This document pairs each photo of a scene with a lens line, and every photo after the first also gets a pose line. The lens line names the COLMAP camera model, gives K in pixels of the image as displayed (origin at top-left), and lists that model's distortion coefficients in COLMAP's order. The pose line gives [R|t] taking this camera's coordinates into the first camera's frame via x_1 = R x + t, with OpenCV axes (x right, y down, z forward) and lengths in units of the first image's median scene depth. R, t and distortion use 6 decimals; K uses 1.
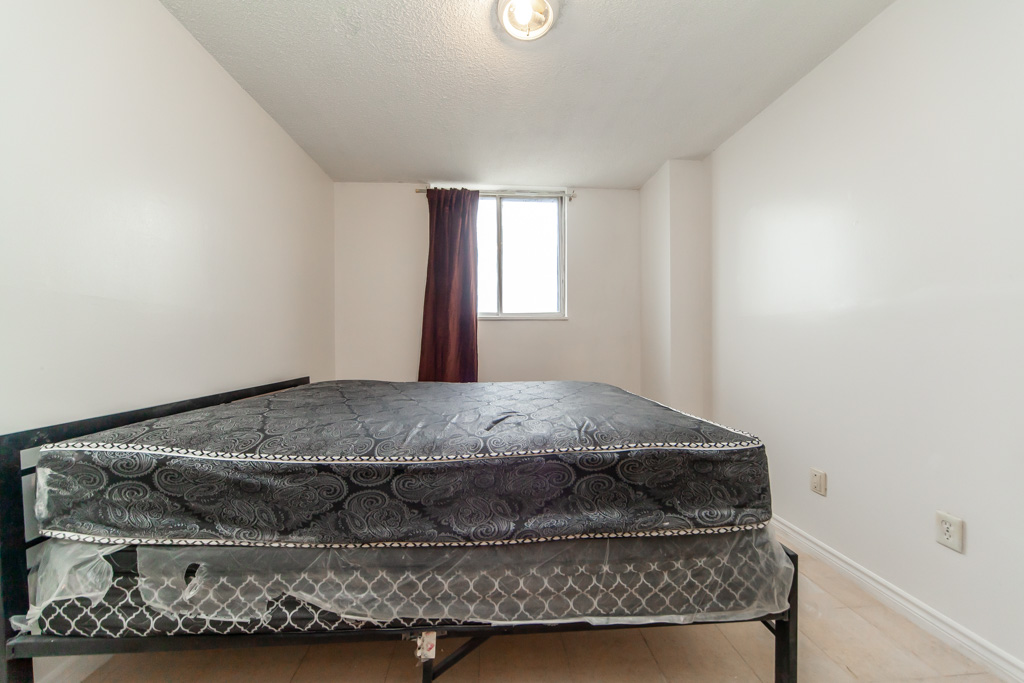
lens RADIAL K [[362.7, 0, 511.0], [0, 362.7, 341.0], [0, 0, 1]] dist [0.001817, -0.000389]
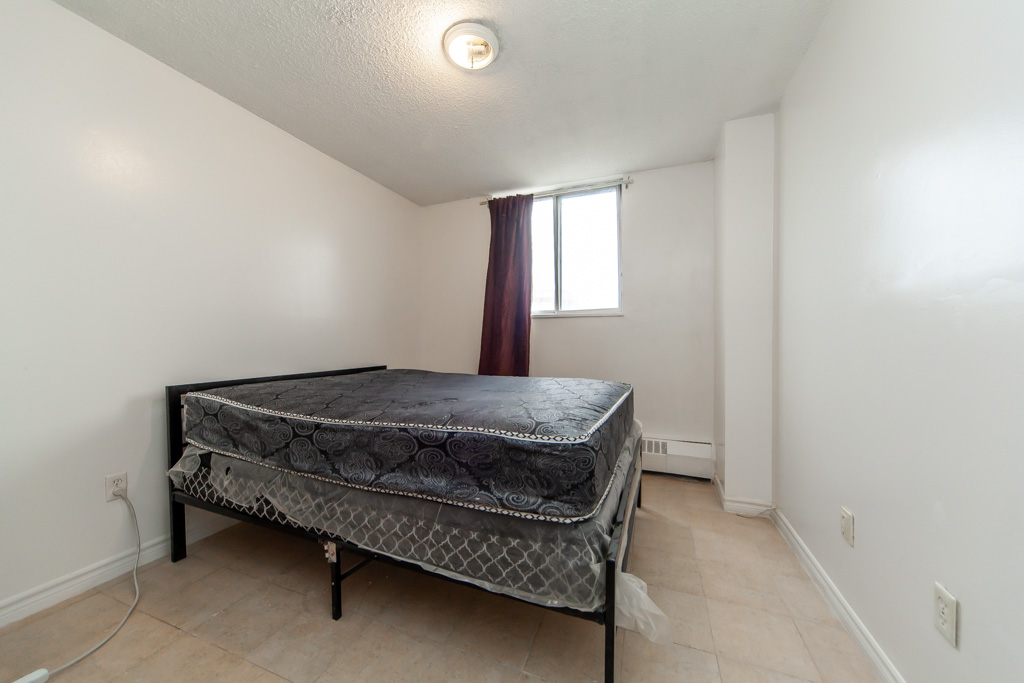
lens RADIAL K [[362.7, 0, 487.2], [0, 362.7, 344.2], [0, 0, 1]] dist [0.001817, -0.000389]
pose [[0.898997, 0.009962, -0.437841, 0.923523], [-0.003396, 0.999870, 0.015776, 0.003747], [0.437942, -0.012696, 0.898914, 0.003324]]
